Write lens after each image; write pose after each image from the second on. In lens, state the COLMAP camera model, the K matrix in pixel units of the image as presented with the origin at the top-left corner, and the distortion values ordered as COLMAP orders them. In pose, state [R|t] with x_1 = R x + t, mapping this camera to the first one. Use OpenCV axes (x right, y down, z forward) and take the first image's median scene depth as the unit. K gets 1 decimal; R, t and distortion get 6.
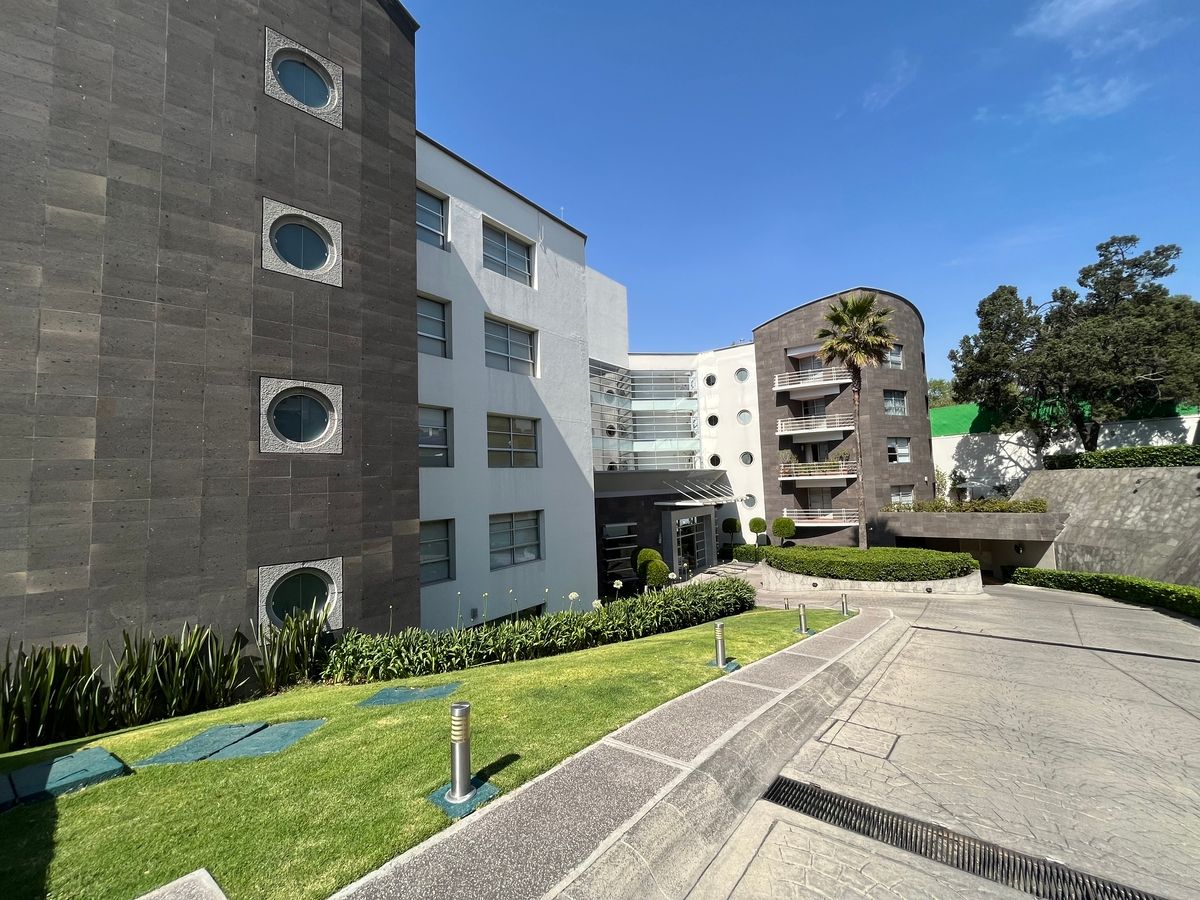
lens RADIAL K [[479.1, 0, 596.7], [0, 479.1, 453.7], [0, 0, 1]] dist [0.000137, -0.007268]
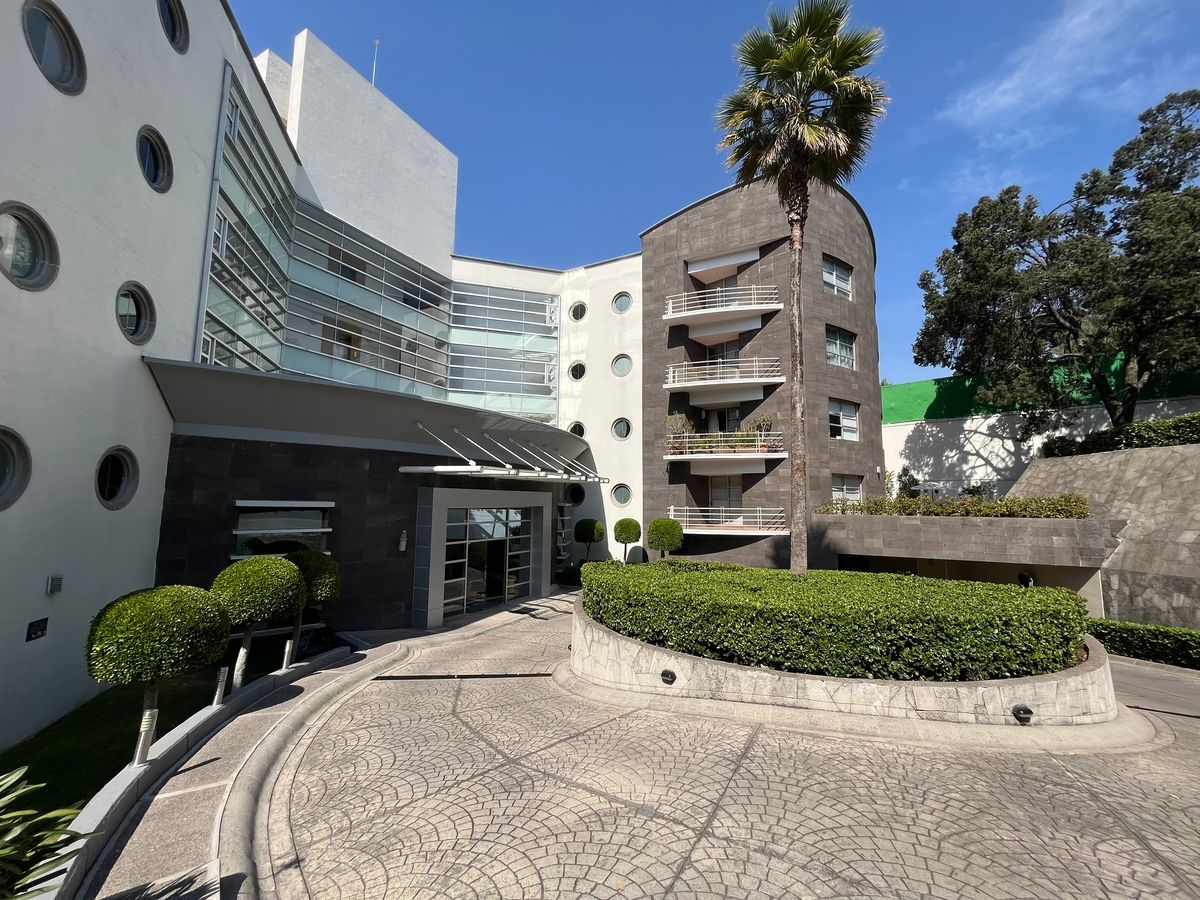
lens RADIAL K [[479.1, 0, 596.7], [0, 479.1, 453.7], [0, 0, 1]] dist [0.000137, -0.007268]
pose [[0.987899, 0.062403, 0.141994, 0.208071], [-0.056357, 0.997341, -0.046214, 0.083075], [-0.144501, 0.037652, 0.988788, 0.401733]]
